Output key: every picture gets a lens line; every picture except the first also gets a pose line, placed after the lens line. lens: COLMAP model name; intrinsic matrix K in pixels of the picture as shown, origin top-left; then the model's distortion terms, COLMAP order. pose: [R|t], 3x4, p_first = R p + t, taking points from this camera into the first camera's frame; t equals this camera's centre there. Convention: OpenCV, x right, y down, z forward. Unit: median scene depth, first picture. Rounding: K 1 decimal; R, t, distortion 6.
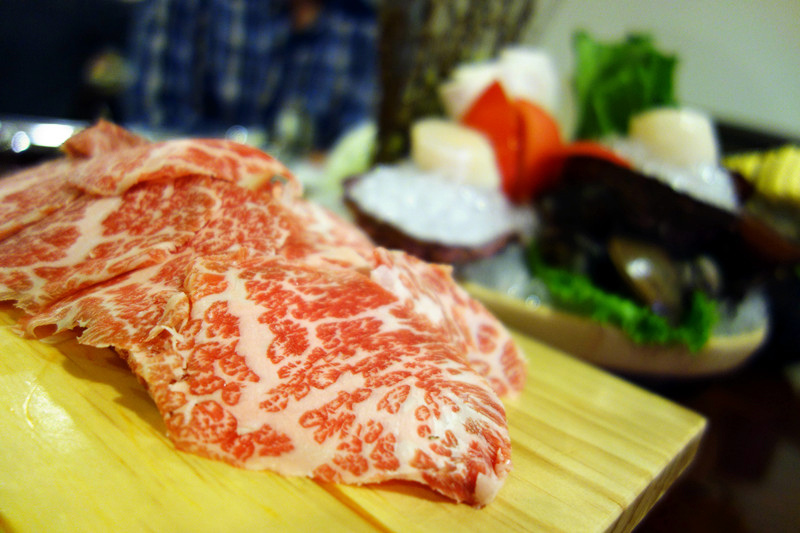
lens RADIAL K [[650.3, 0, 378.8], [0, 650.3, 266.9], [0, 0, 1]] dist [0.018073, 0.002212]
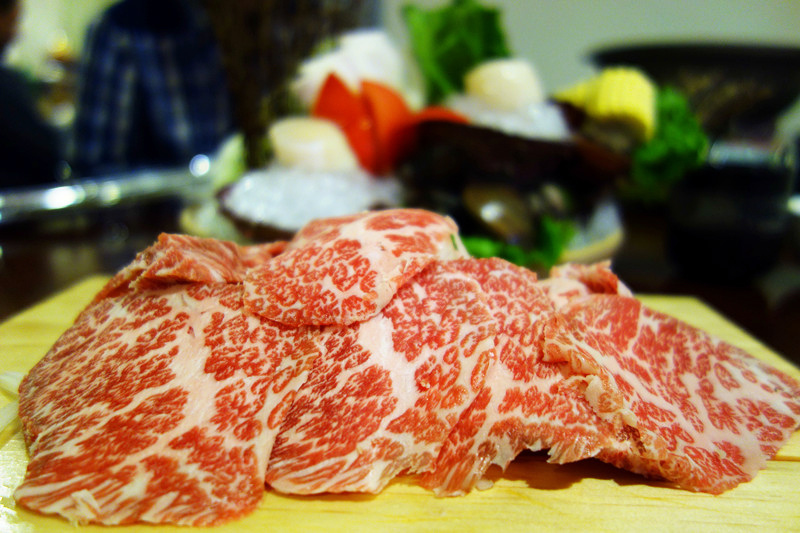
lens RADIAL K [[650.3, 0, 378.8], [0, 650.3, 266.9], [0, 0, 1]] dist [0.018073, 0.002212]
pose [[0.775545, -0.355245, 0.521854, -0.878936], [0.301214, 0.934710, 0.188647, -0.356078], [-0.554798, 0.010885, 0.831914, 0.255221]]
